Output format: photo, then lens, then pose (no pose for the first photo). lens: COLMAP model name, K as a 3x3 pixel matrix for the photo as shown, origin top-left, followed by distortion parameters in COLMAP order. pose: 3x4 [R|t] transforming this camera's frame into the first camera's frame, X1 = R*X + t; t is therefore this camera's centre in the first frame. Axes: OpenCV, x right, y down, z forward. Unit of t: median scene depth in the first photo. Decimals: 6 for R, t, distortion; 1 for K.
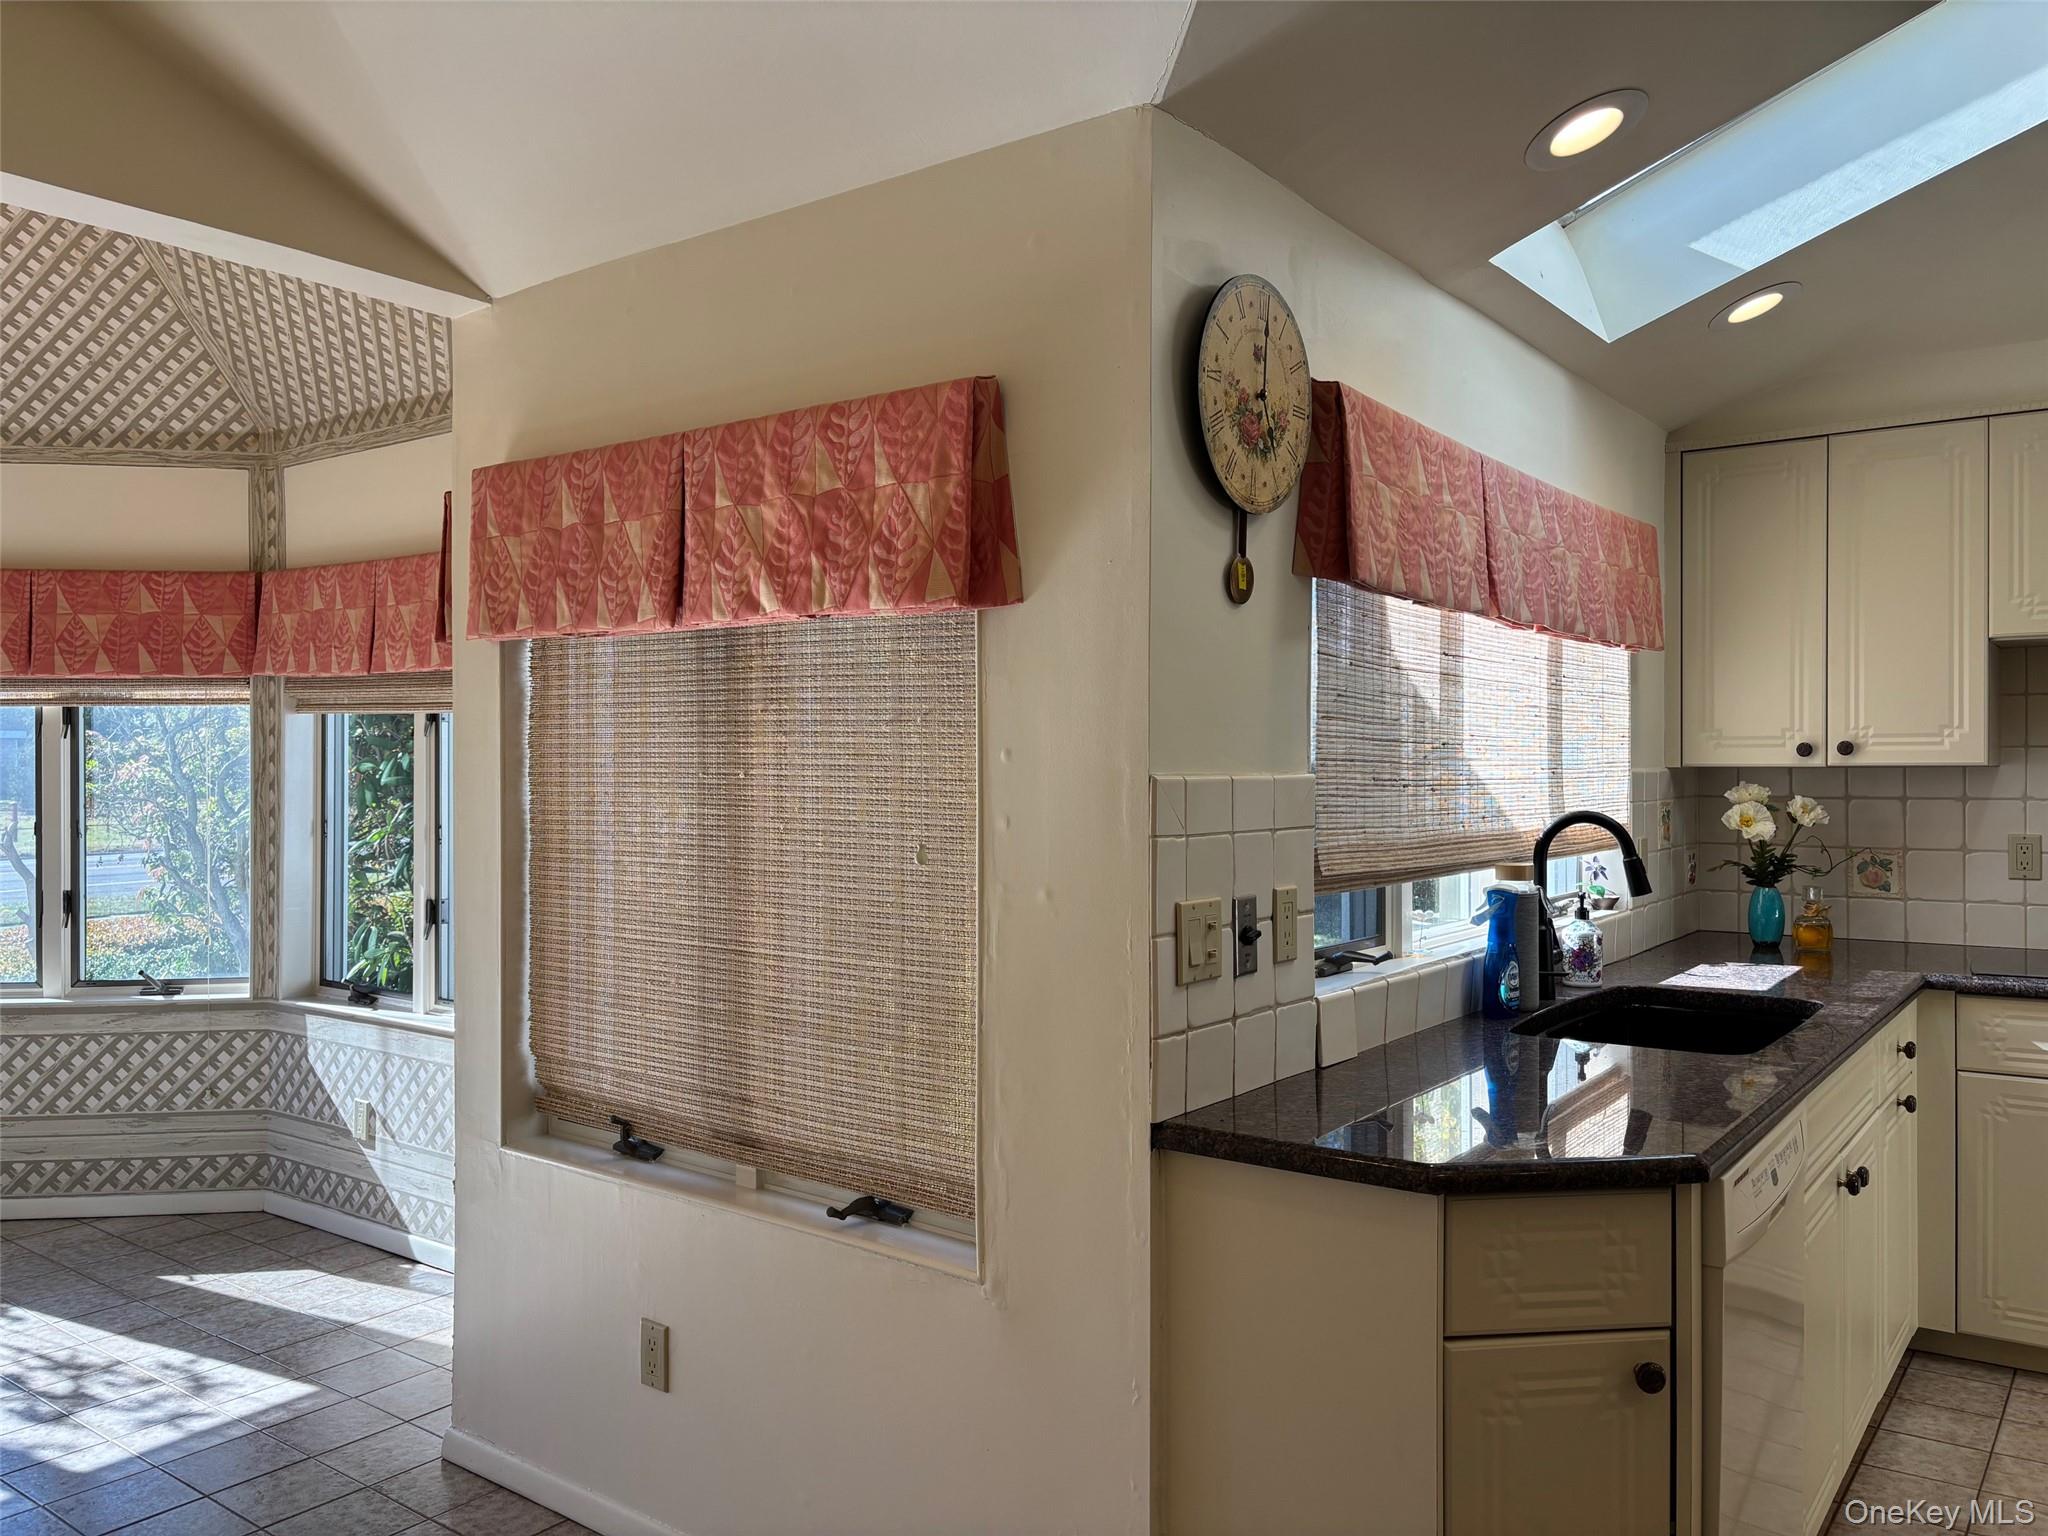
lens RADIAL K [[1542.4, 0, 1018.4], [0, 1542.4, 767.3], [0, 0, 1]] dist [0.000976, -0.001099]
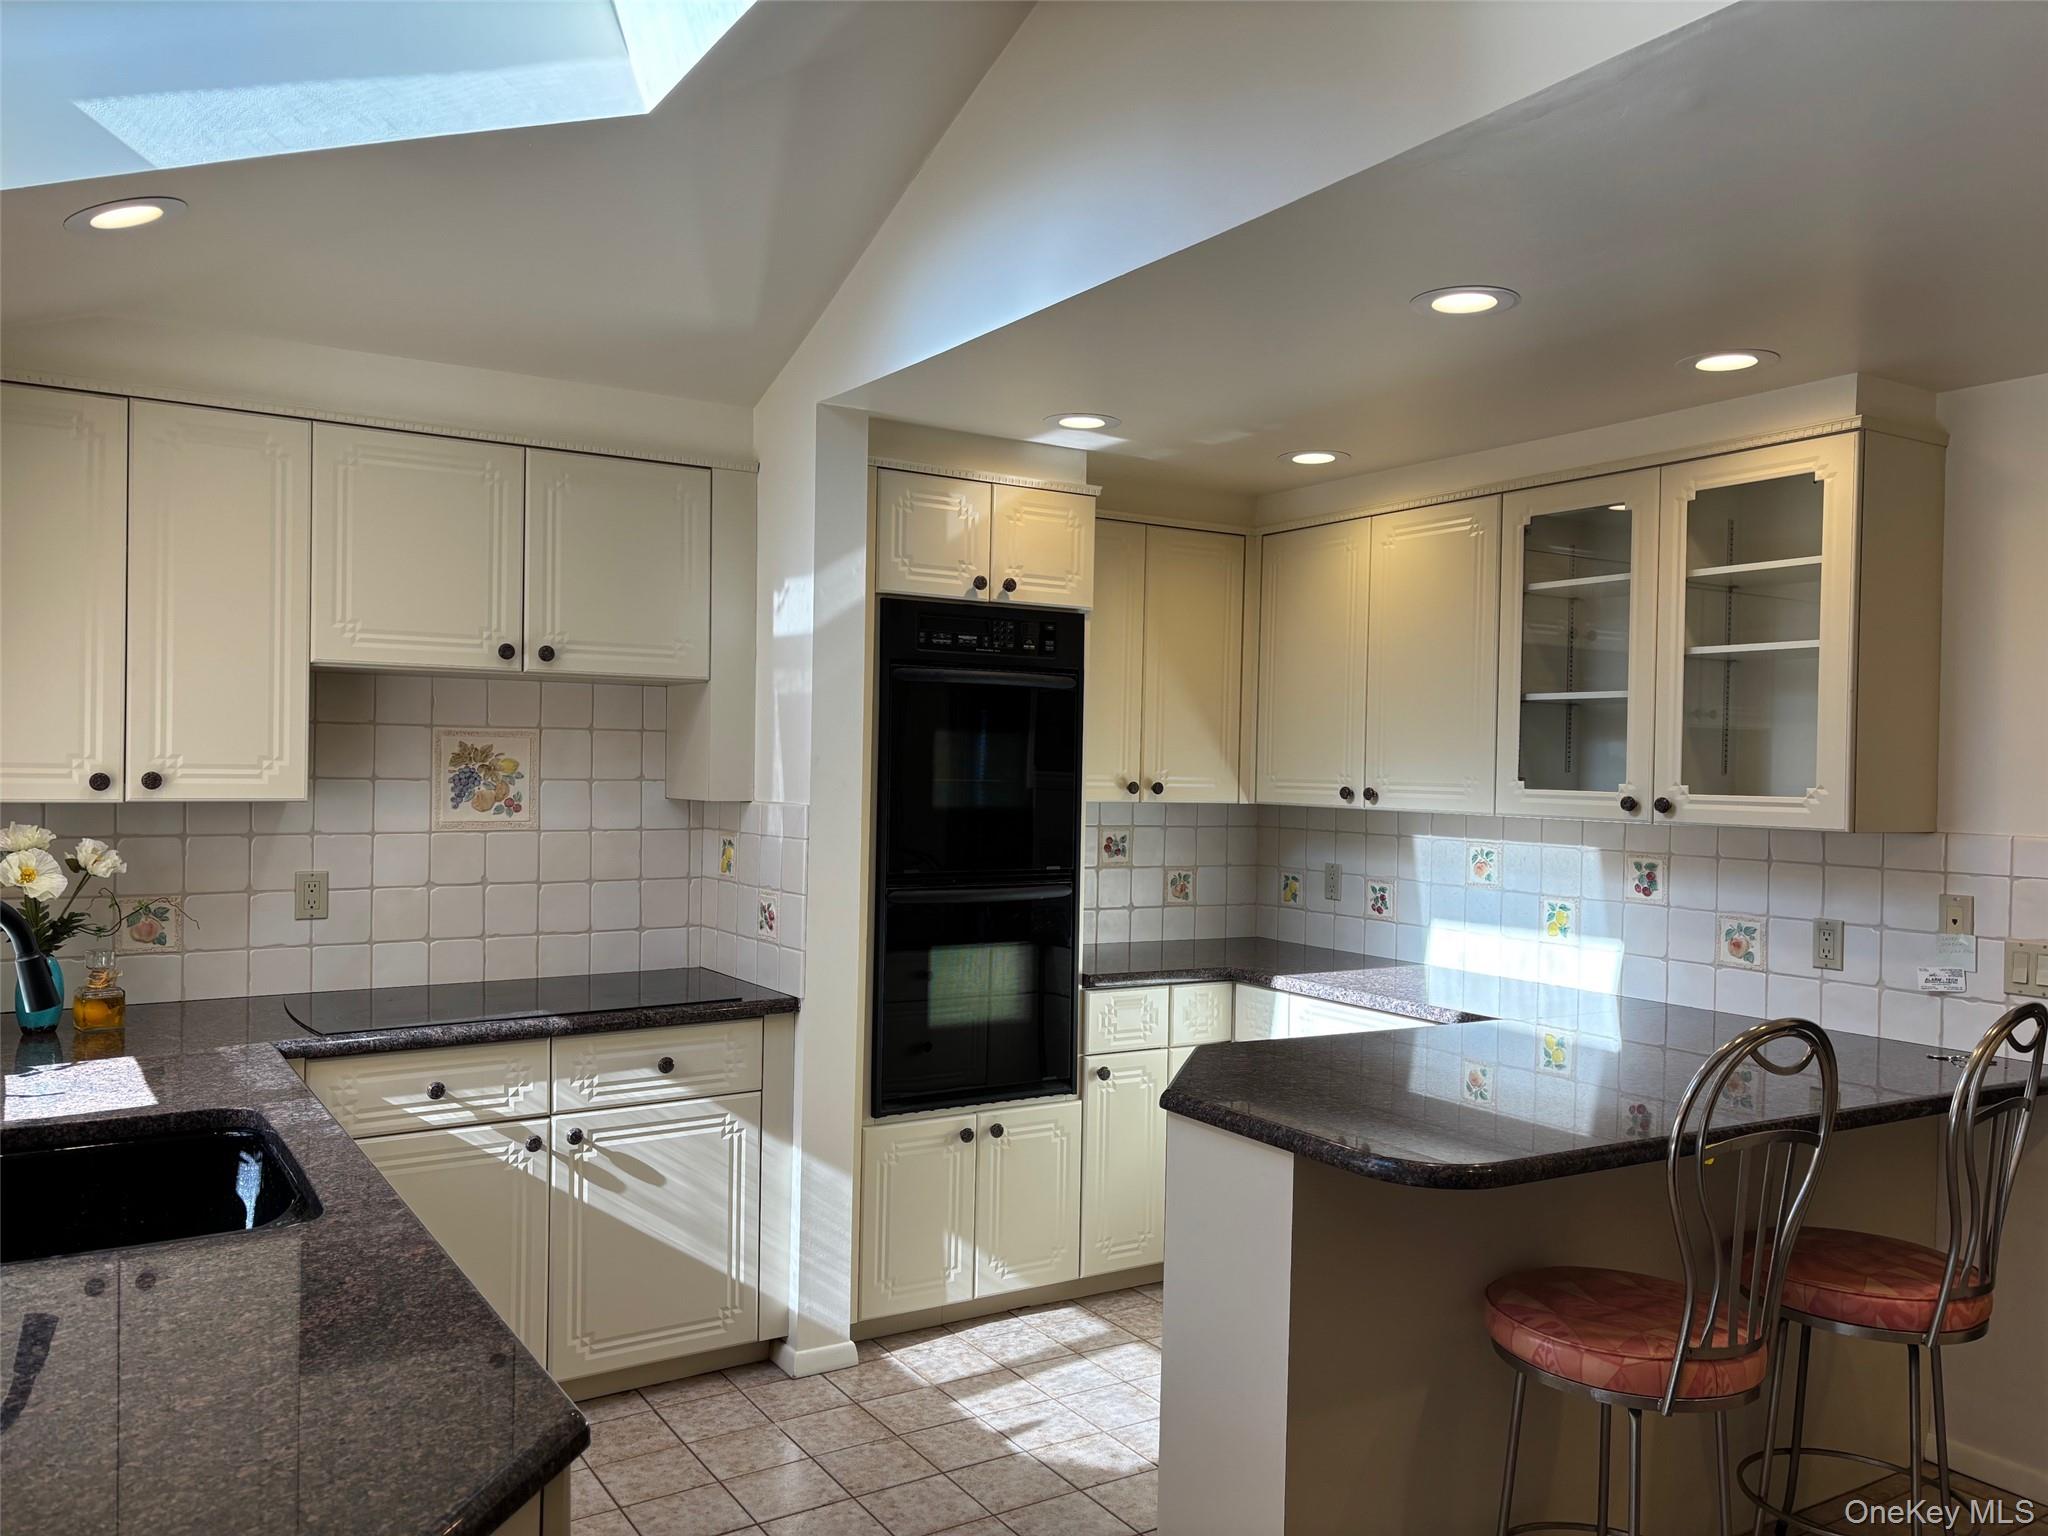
lens RADIAL K [[1542.4, 0, 1016.0], [0, 1542.4, 770.7], [0, 0, 1]] dist [0.000976, -0.001099]
pose [[0.364821, 0.004325, 0.931068, -0.066773], [-0.008819, 0.999960, -0.001189, -0.020568], [-0.931036, -0.007777, 0.364845, 0.259631]]
